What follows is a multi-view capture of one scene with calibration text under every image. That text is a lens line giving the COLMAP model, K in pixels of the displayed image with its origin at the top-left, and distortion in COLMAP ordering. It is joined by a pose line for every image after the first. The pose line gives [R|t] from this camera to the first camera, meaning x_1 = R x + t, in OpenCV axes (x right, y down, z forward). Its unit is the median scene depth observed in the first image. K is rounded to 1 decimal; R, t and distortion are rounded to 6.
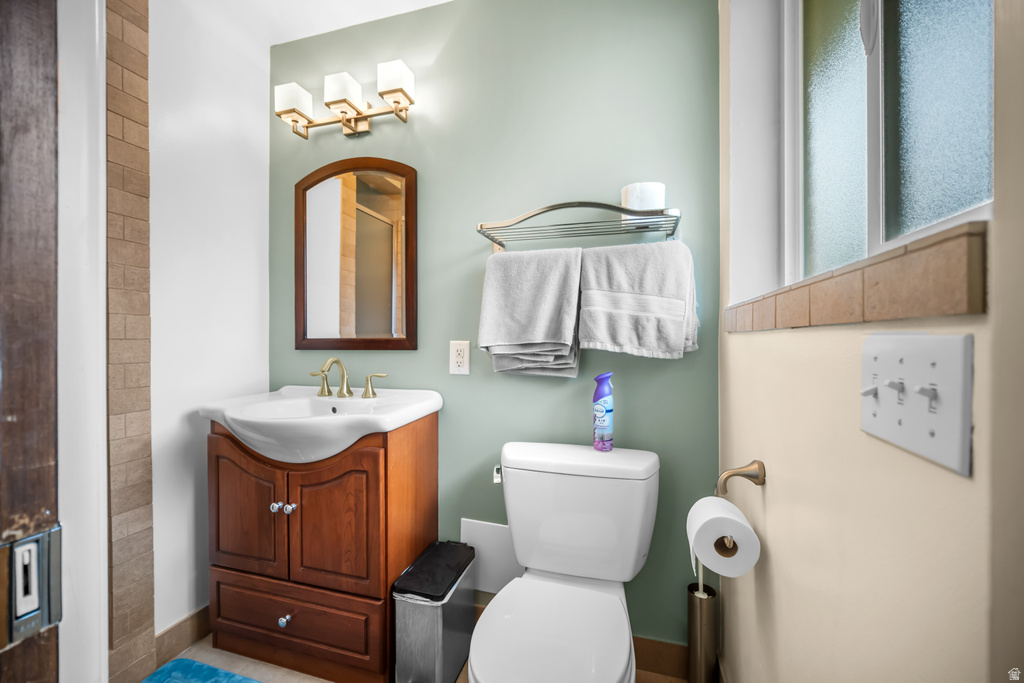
lens RADIAL K [[421.0, 0, 511.8], [0, 421.0, 334.0], [0, 0, 1]] dist [-0.001865, -0.000298]
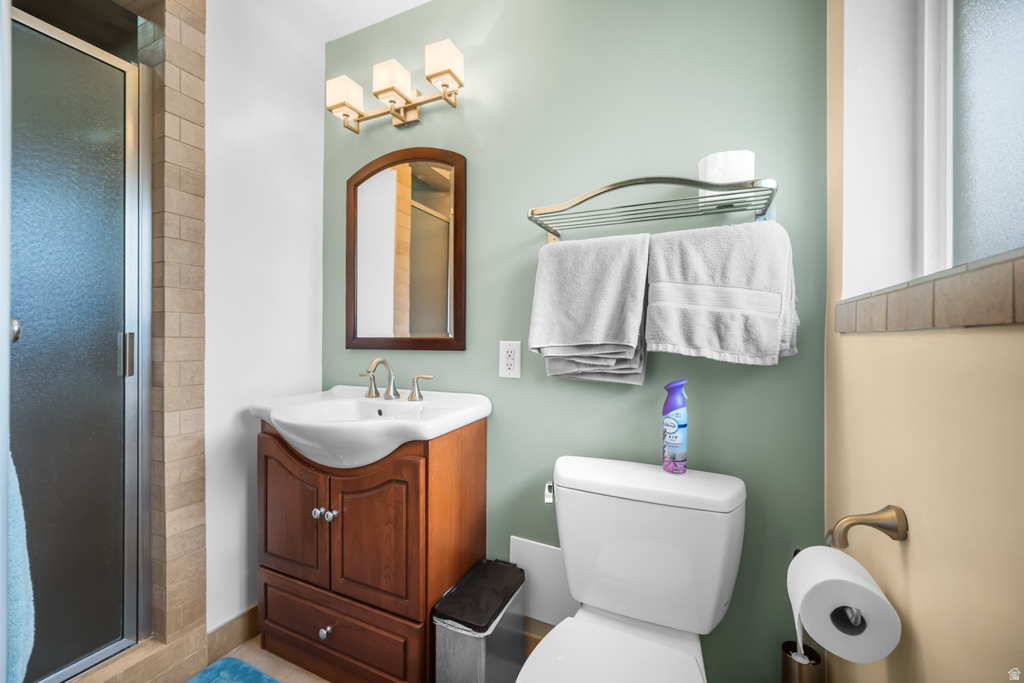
lens RADIAL K [[421.0, 0, 511.8], [0, 421.0, 334.0], [0, 0, 1]] dist [-0.001865, -0.000298]
pose [[0.988734, 0.004752, -0.149609, 0.018887], [-0.004735, 0.999989, 0.000474, 0.000462], [0.149609, 0.000240, 0.988745, 0.114680]]
